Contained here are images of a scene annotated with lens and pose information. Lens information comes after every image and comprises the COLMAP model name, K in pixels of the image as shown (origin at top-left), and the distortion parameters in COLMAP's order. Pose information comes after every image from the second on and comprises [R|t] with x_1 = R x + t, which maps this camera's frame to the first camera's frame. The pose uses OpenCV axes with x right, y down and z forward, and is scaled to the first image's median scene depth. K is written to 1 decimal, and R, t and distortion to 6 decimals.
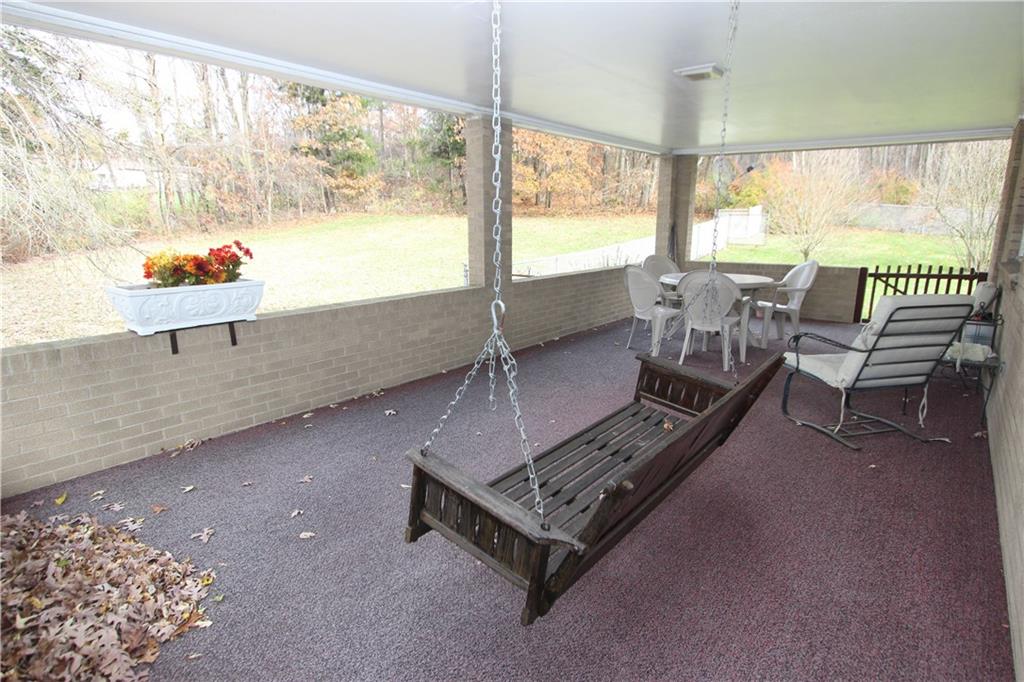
lens RADIAL K [[577.3, 0, 512.0], [0, 577.3, 341.0], [0, 0, 1]] dist [-0.003605, -0.000385]
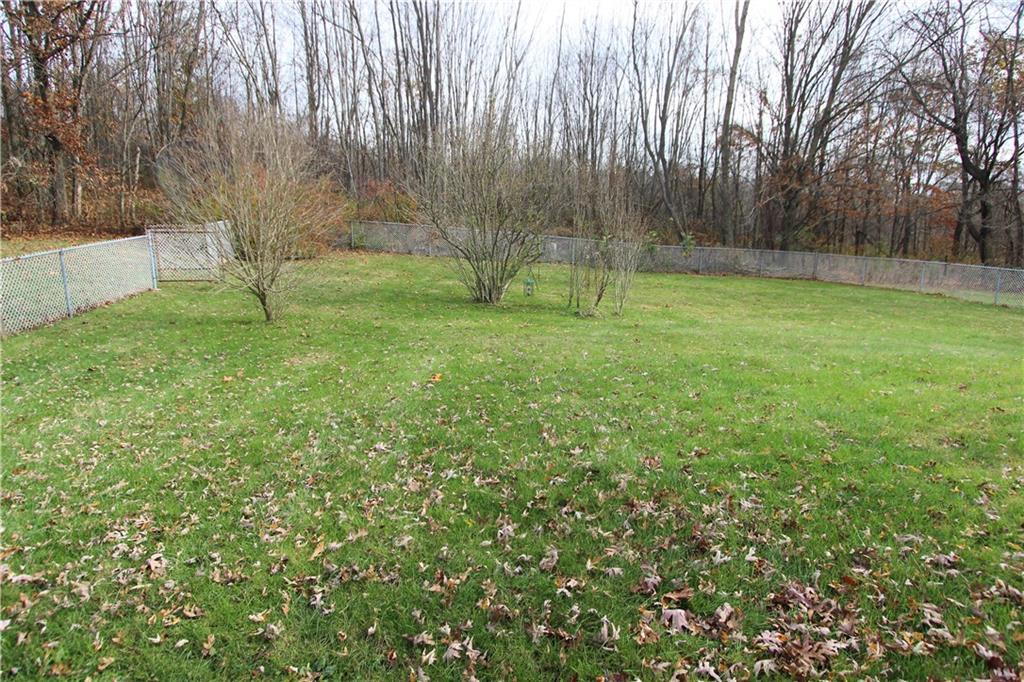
lens RADIAL K [[577.3, 0, 512.0], [0, 577.3, 341.0], [0, 0, 1]] dist [-0.003605, -0.000385]
pose [[0.741398, -0.126496, 0.659035, 0.231739], [0.154998, 0.987797, 0.015231, -0.057038], [-0.652920, 0.090856, 0.751958, 0.299086]]
